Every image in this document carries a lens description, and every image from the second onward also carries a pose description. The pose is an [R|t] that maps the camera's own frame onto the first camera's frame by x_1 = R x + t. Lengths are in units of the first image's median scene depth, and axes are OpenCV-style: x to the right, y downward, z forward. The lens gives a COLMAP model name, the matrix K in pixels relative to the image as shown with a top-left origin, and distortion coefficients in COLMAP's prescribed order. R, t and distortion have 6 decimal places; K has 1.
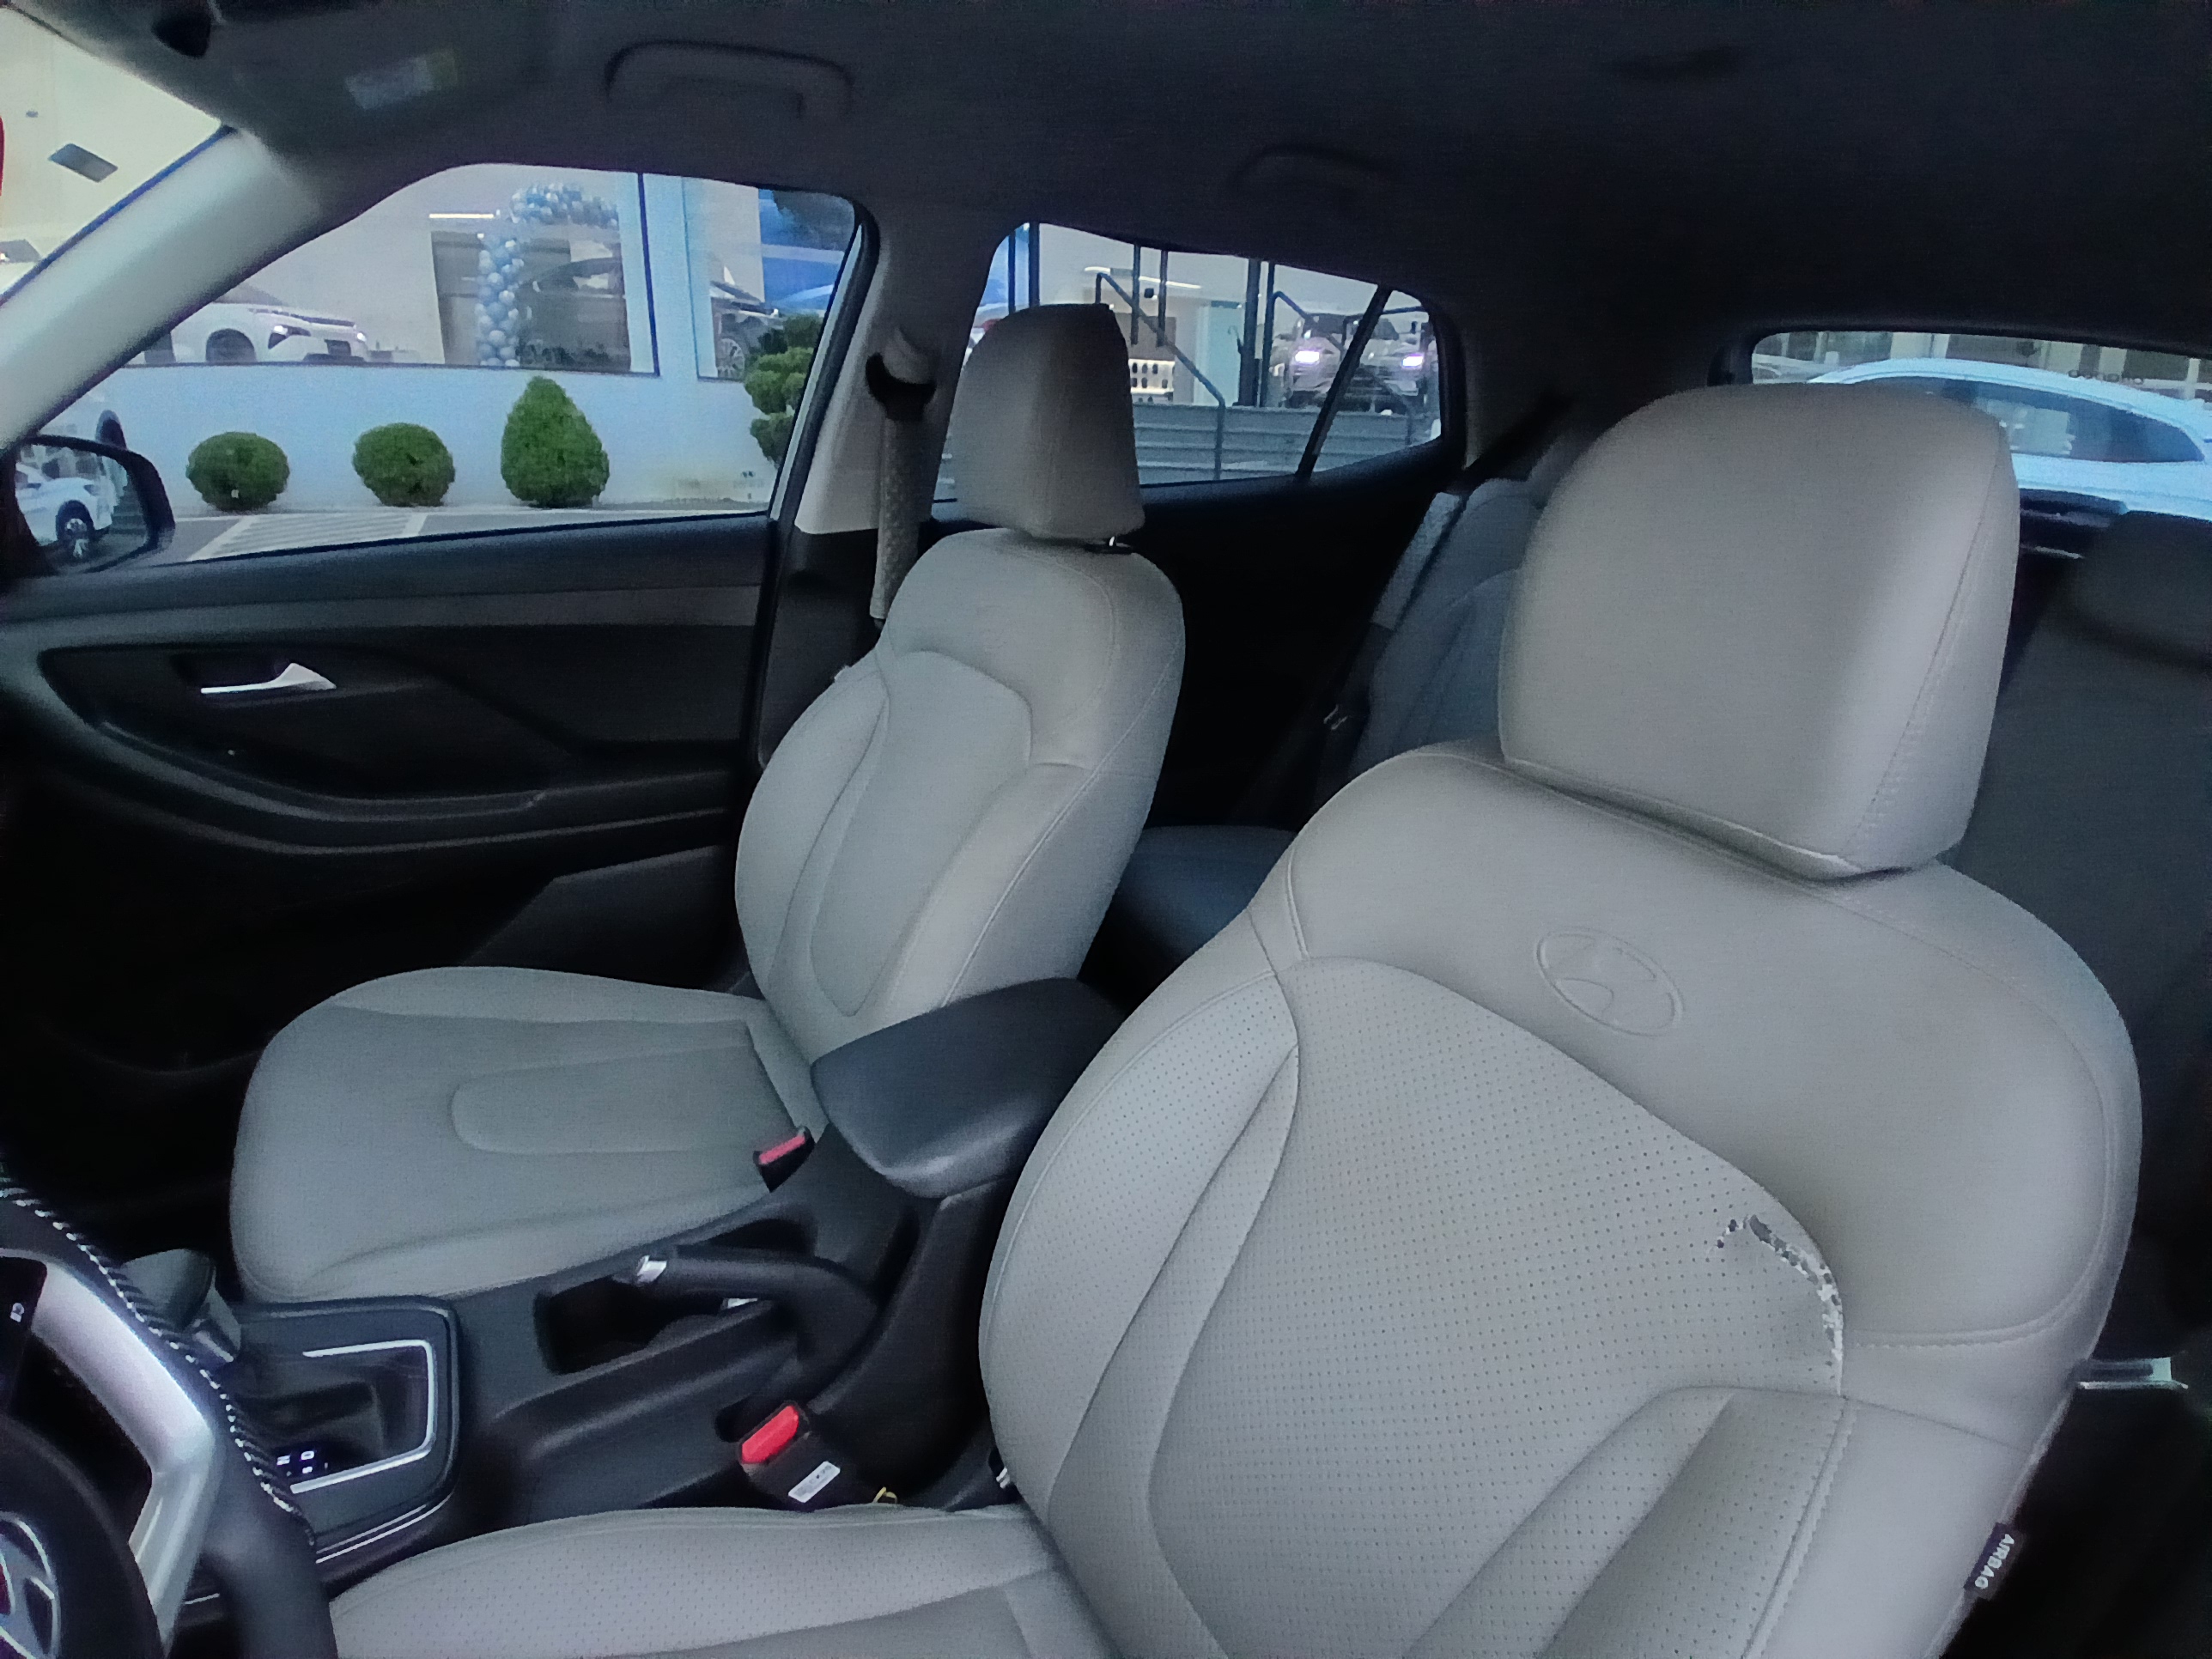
lens RADIAL K [[1176.6, 0, 1116.4], [0, 1176.6, 866.5], [0, 0, 1]] dist [-0.003513, -0.044100]
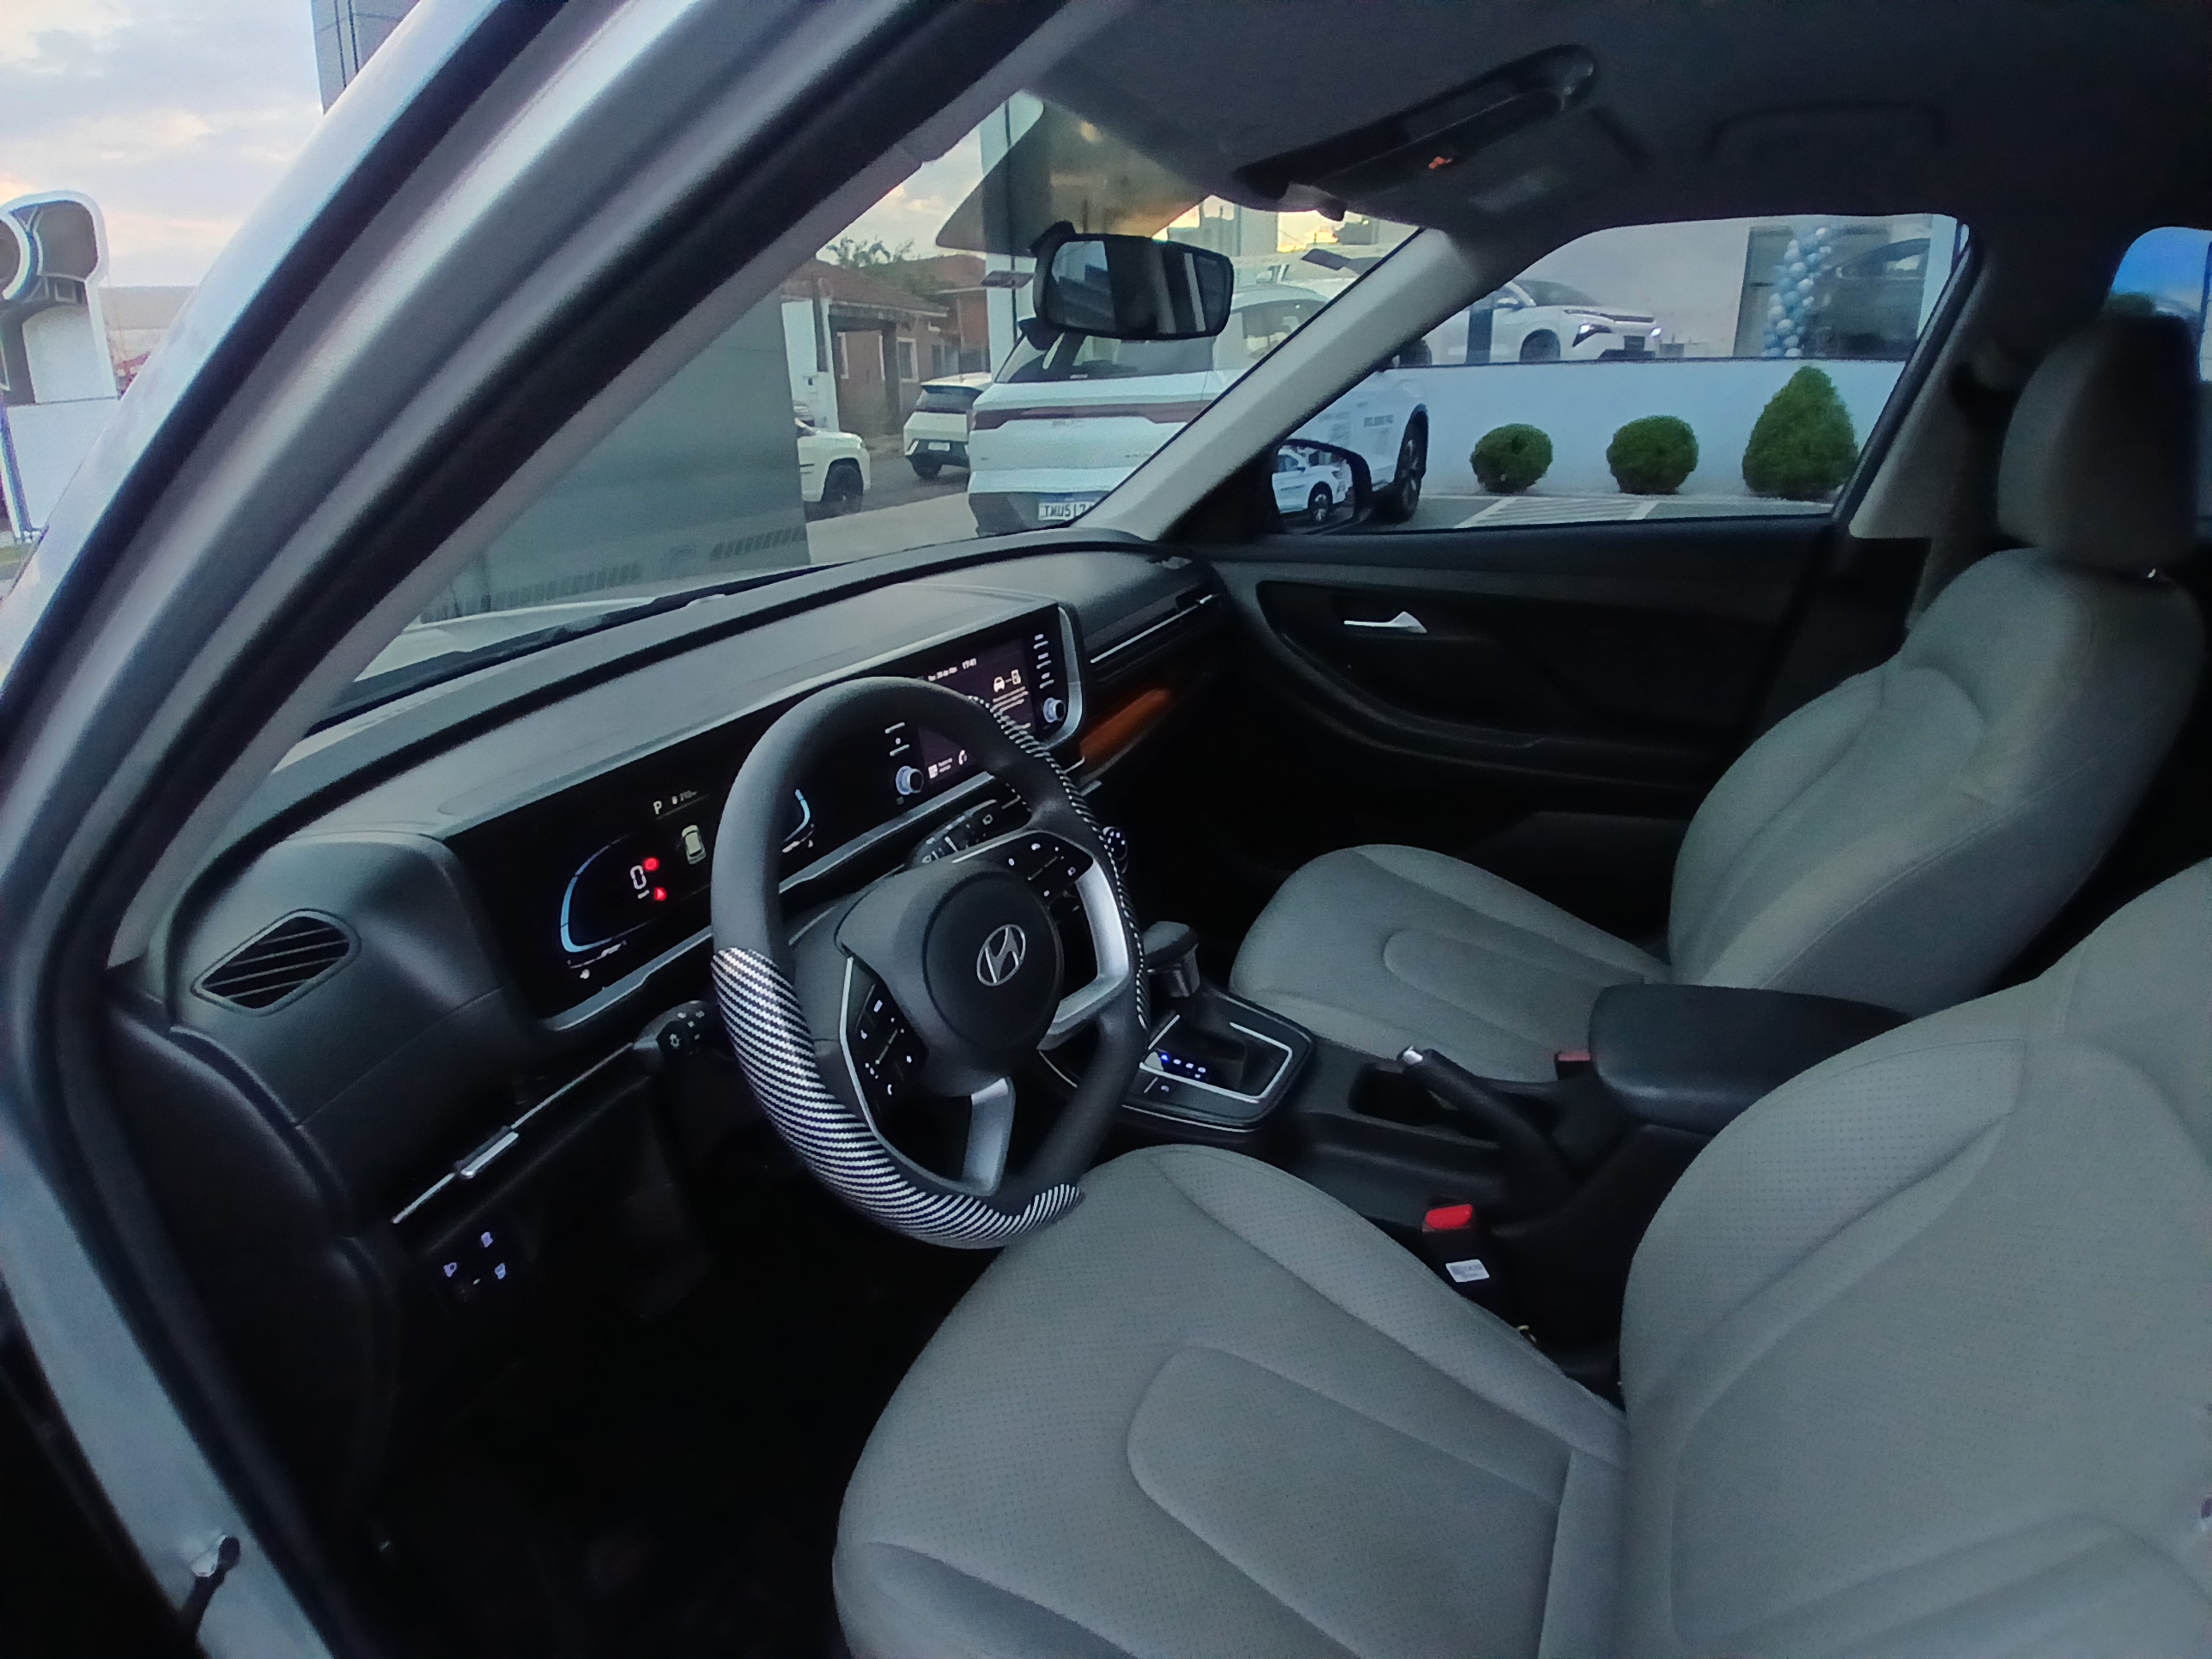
lens RADIAL K [[1176.6, 0, 1116.4], [0, 1176.6, 866.5], [0, 0, 1]] dist [-0.003513, -0.044100]
pose [[0.582666, 0.257319, -0.770900, 0.207251], [-0.250406, 0.959247, 0.130924, 0.016344], [0.773173, 0.116753, 0.623355, -0.085320]]
